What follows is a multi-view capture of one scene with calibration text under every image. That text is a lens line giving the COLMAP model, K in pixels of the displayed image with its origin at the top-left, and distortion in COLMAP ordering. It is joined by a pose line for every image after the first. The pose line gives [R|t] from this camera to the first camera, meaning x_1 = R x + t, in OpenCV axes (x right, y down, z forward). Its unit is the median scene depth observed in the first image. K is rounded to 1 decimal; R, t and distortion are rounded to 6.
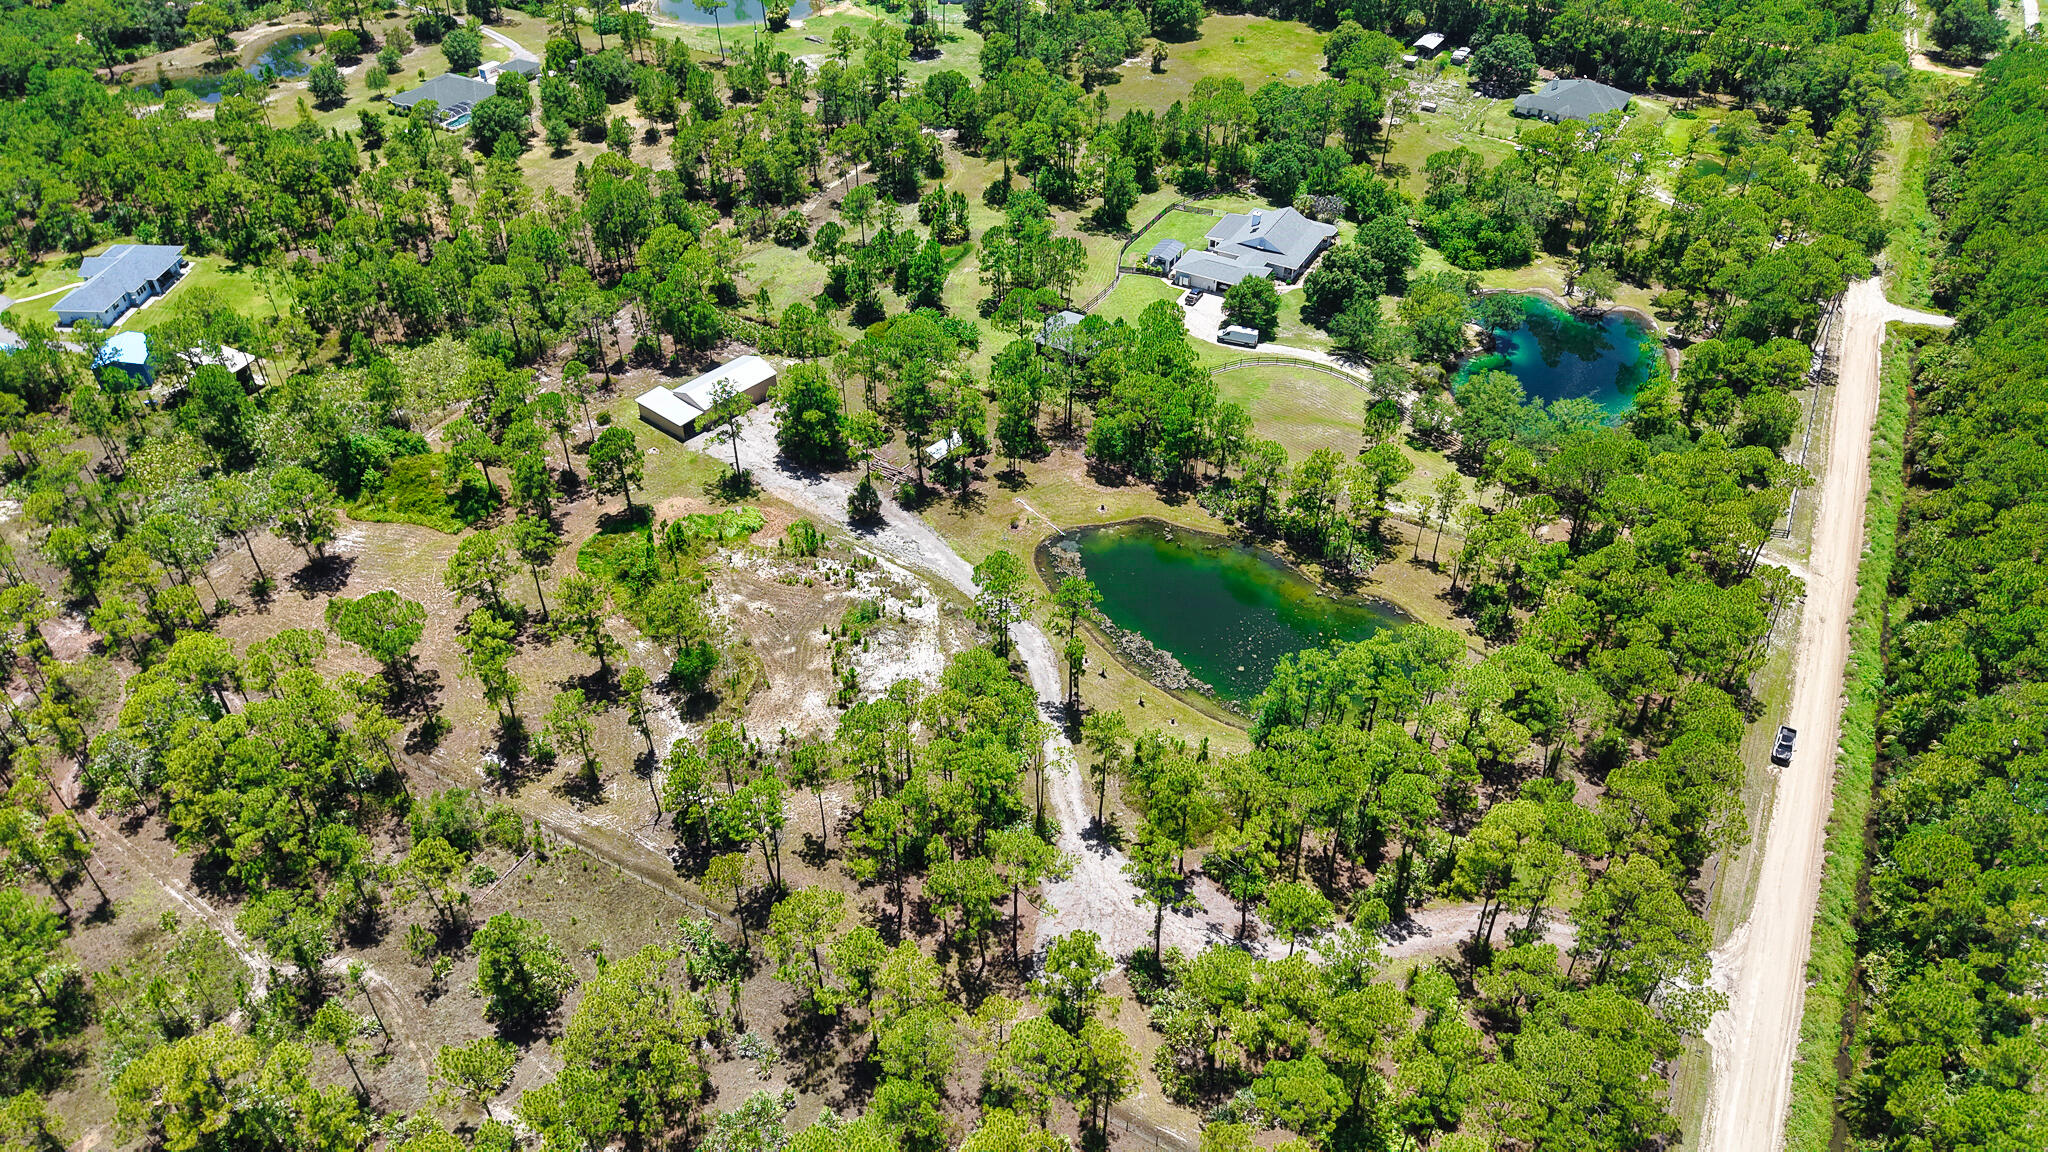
lens RADIAL K [[1359.9, 0, 1023.0], [0, 1359.9, 580.8], [0, 0, 1]] dist [0.034036, -0.033285]
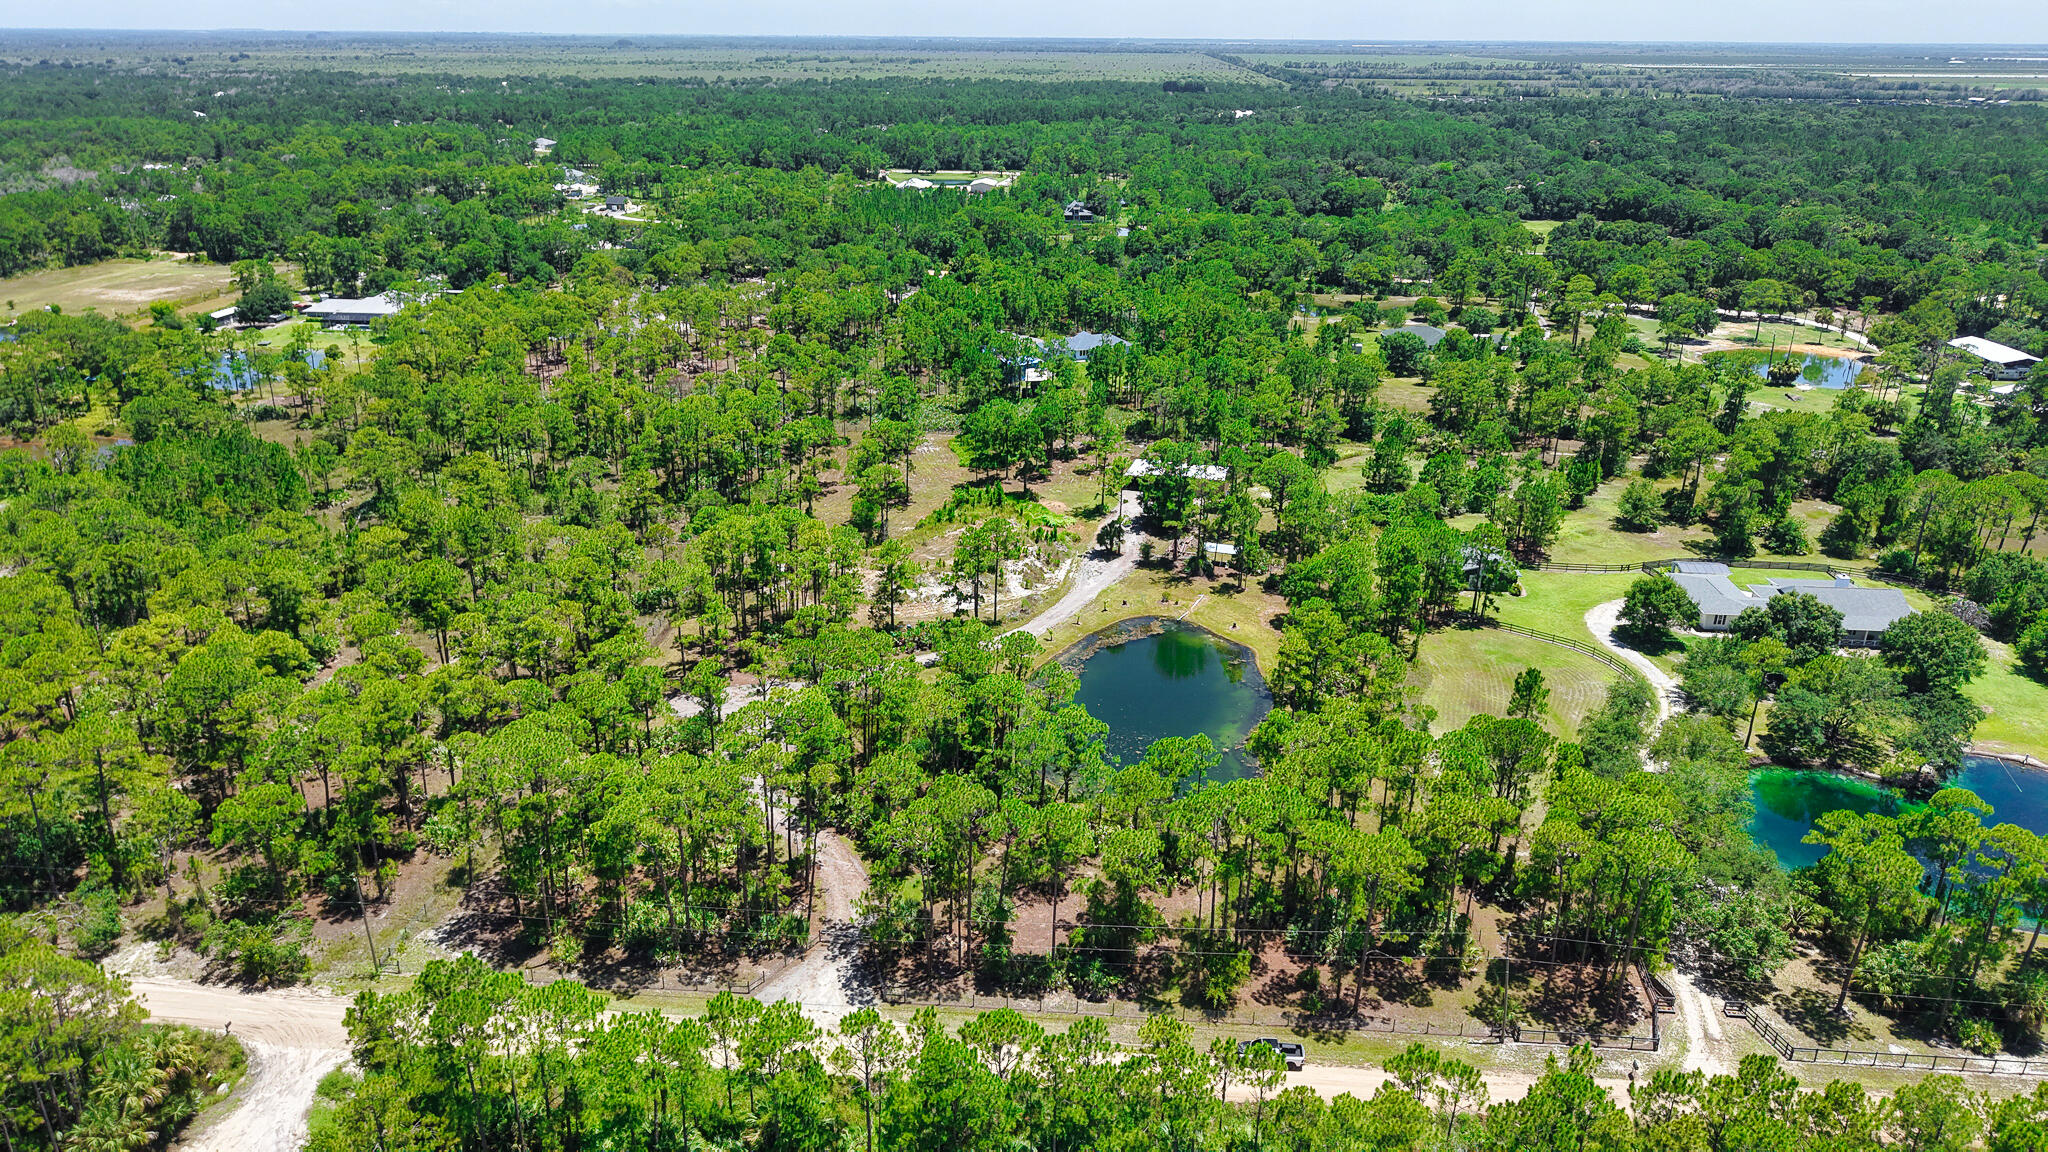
lens RADIAL K [[1359.9, 0, 1017.6], [0, 1359.9, 586.5], [0, 0, 1]] dist [0.034036, -0.033285]
pose [[0.404470, 0.338605, -0.849559, 0.800333], [-0.587506, 0.808109, 0.042376, -0.025275], [0.700885, 0.481981, 0.525789, 0.321611]]
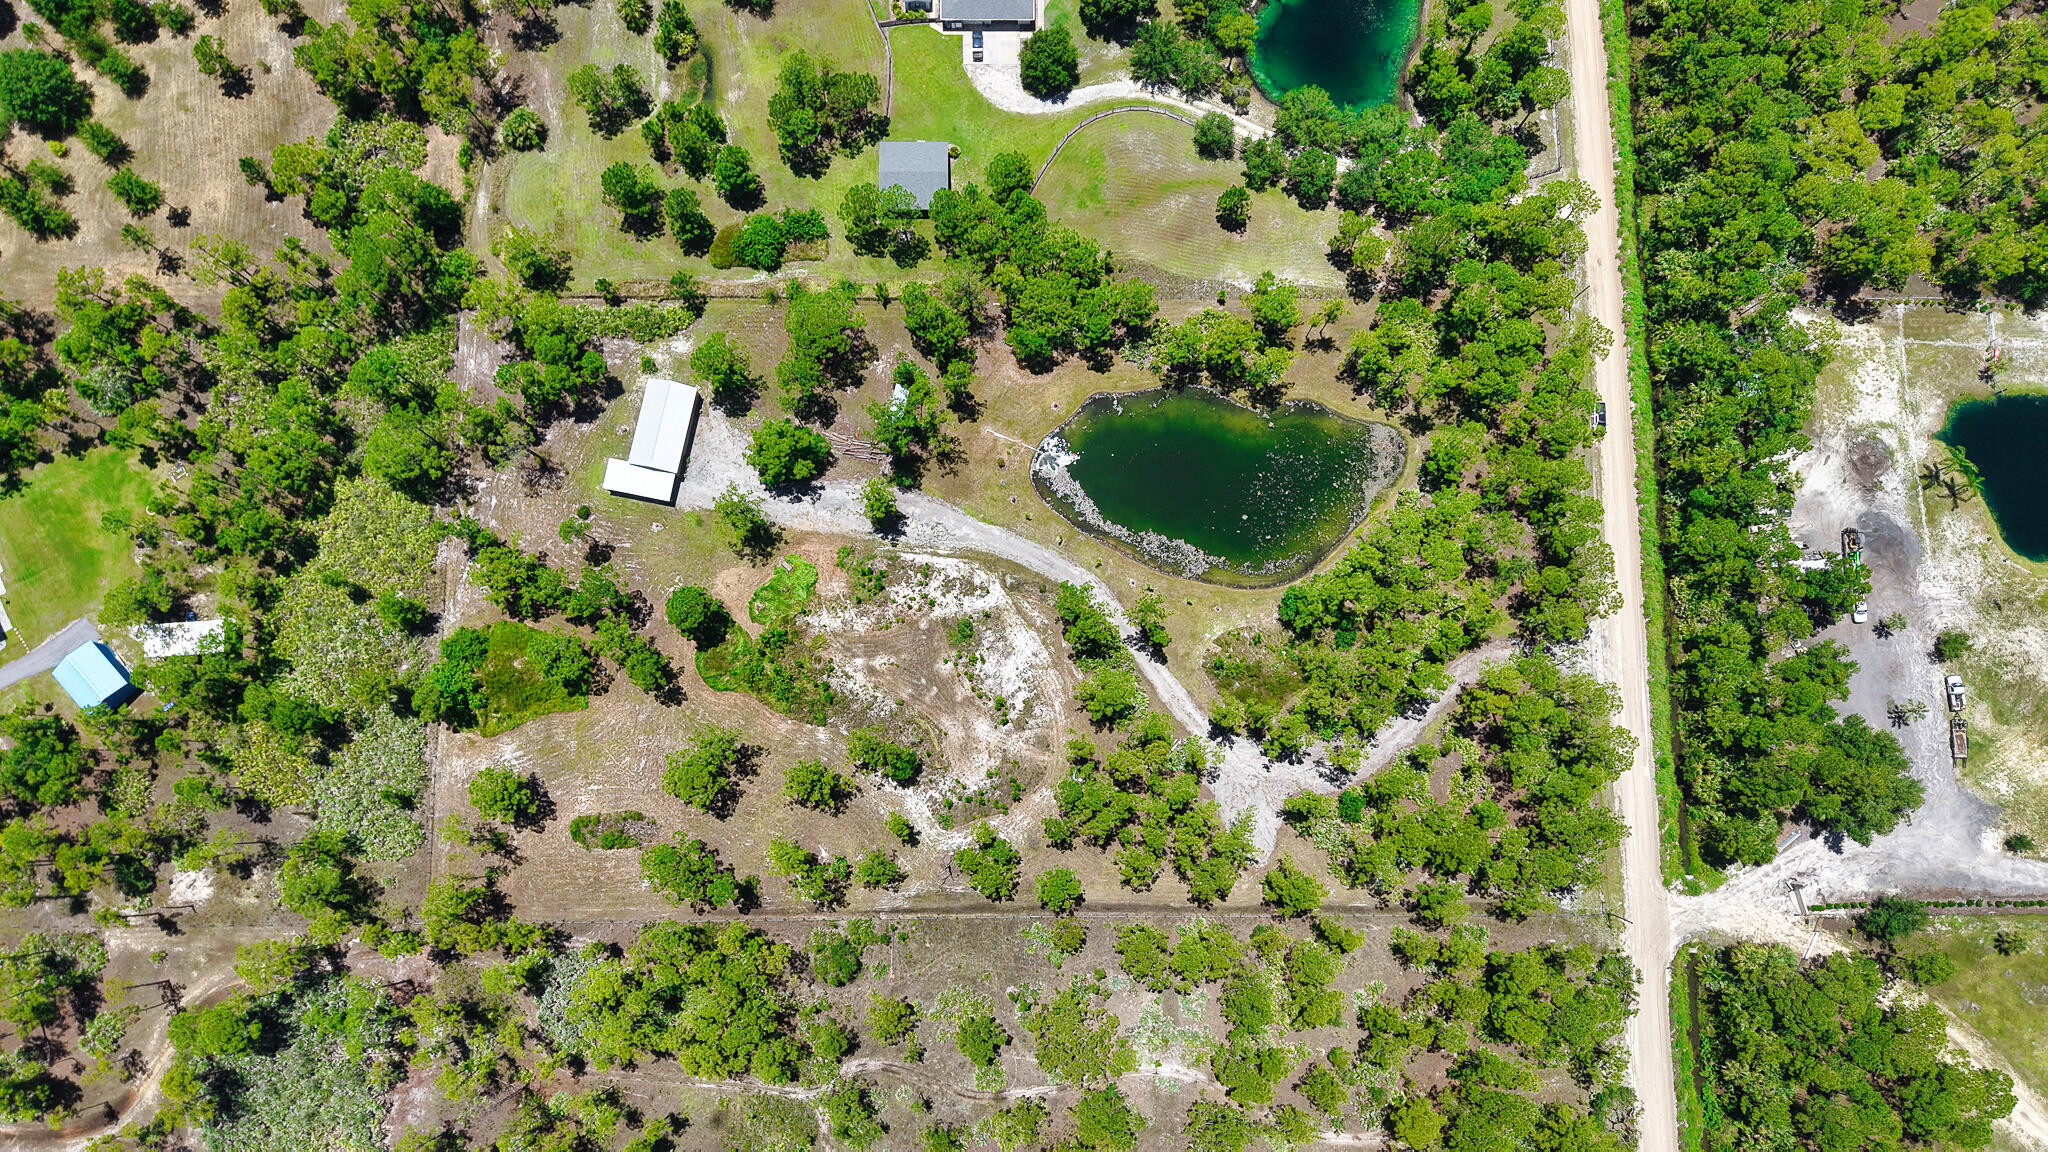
lens RADIAL K [[1359.9, 0, 1031.9], [0, 1359.9, 565.4], [0, 0, 1]] dist [0.034036, -0.033285]
pose [[0.873703, -0.481426, 0.069806, -0.099542], [0.309177, 0.660335, 0.684374, -0.722349], [-0.375571, -0.576357, 0.725782, 0.083309]]
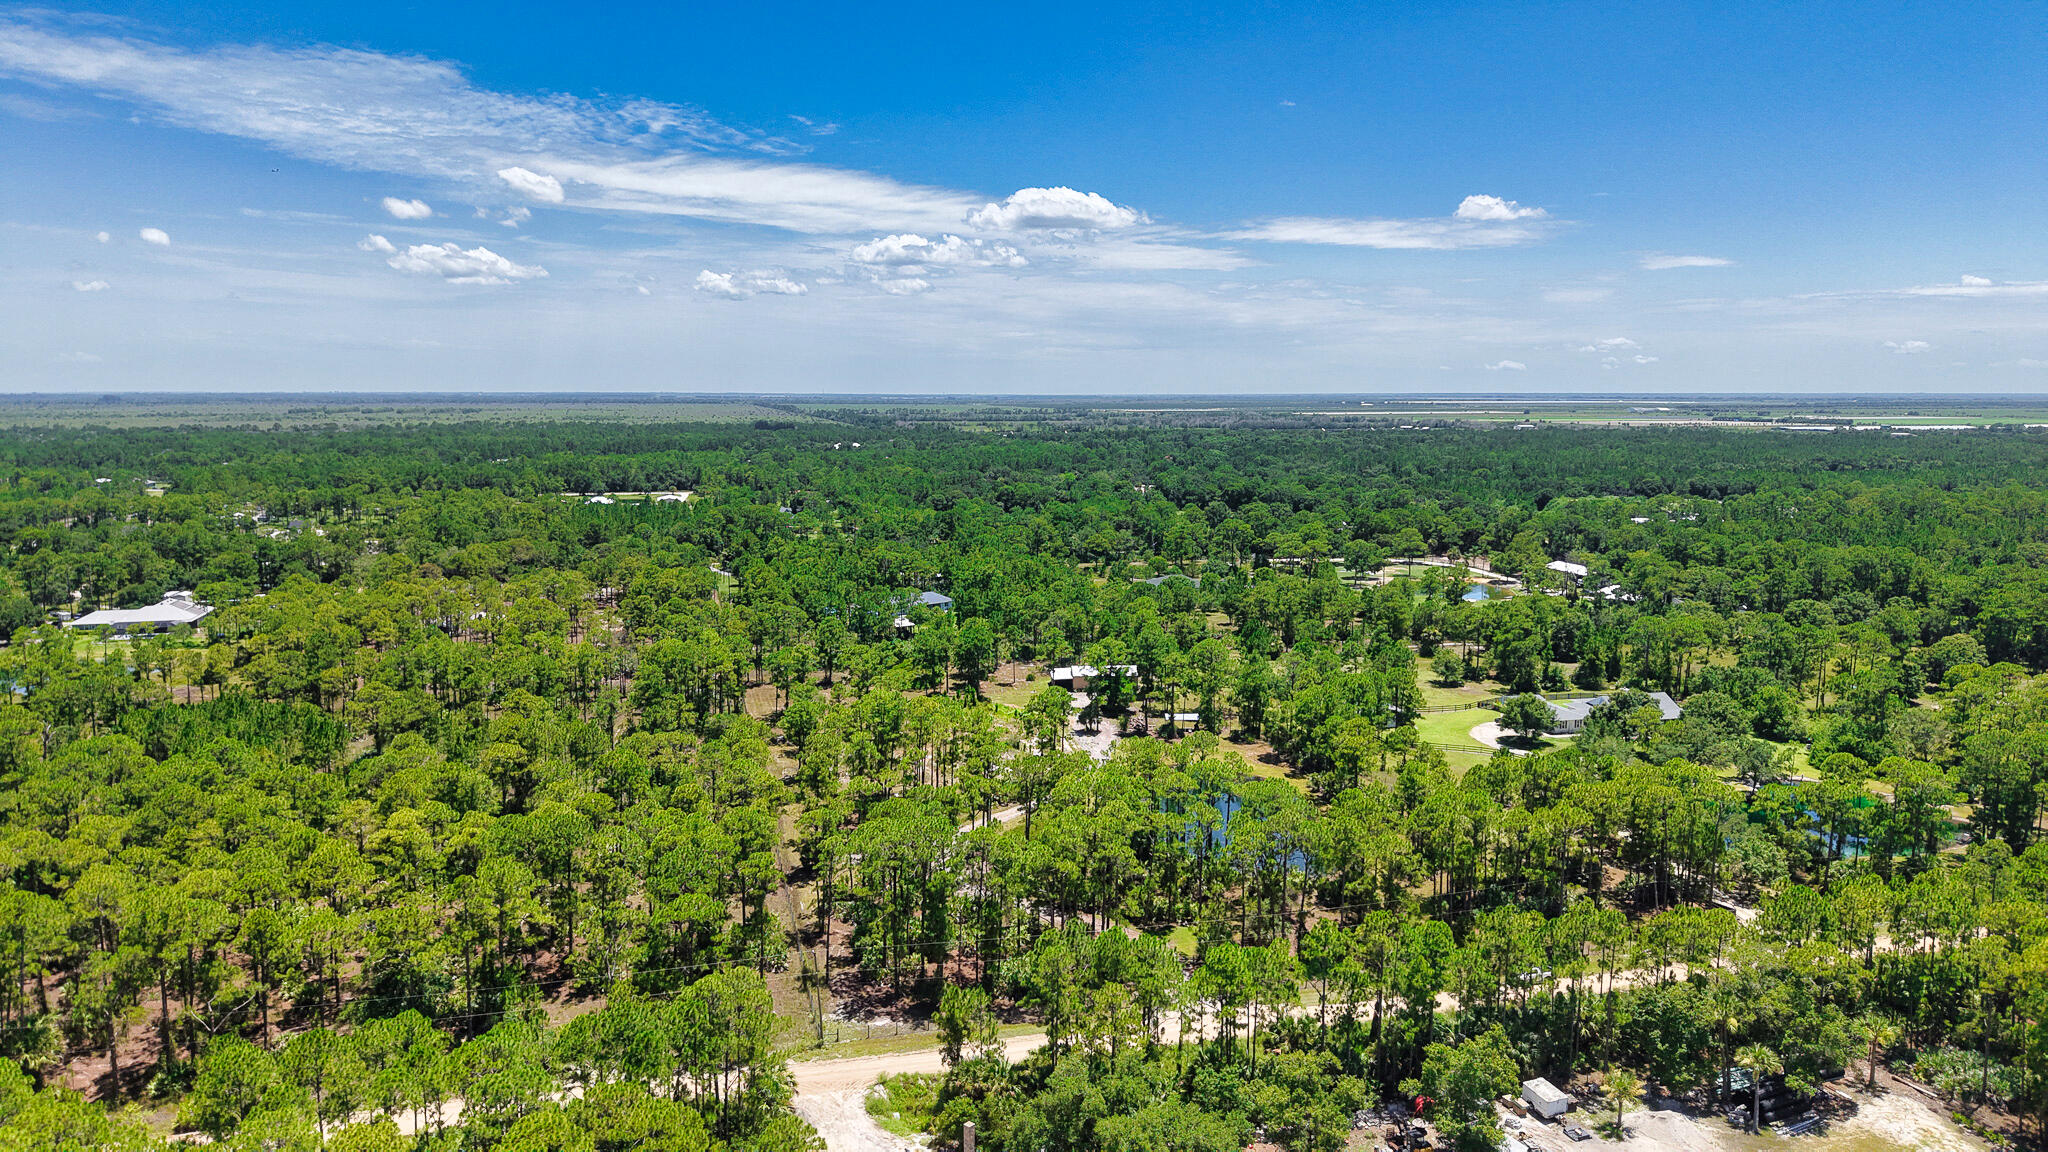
lens RADIAL K [[1359.9, 0, 1018.8], [0, 1359.9, 558.8], [0, 0, 1]] dist [0.034036, -0.033285]
pose [[0.677306, 0.083707, -0.730924, 0.775478], [-0.467234, 0.816366, -0.339468, 0.292800], [0.568286, 0.571436, 0.592041, 0.037991]]
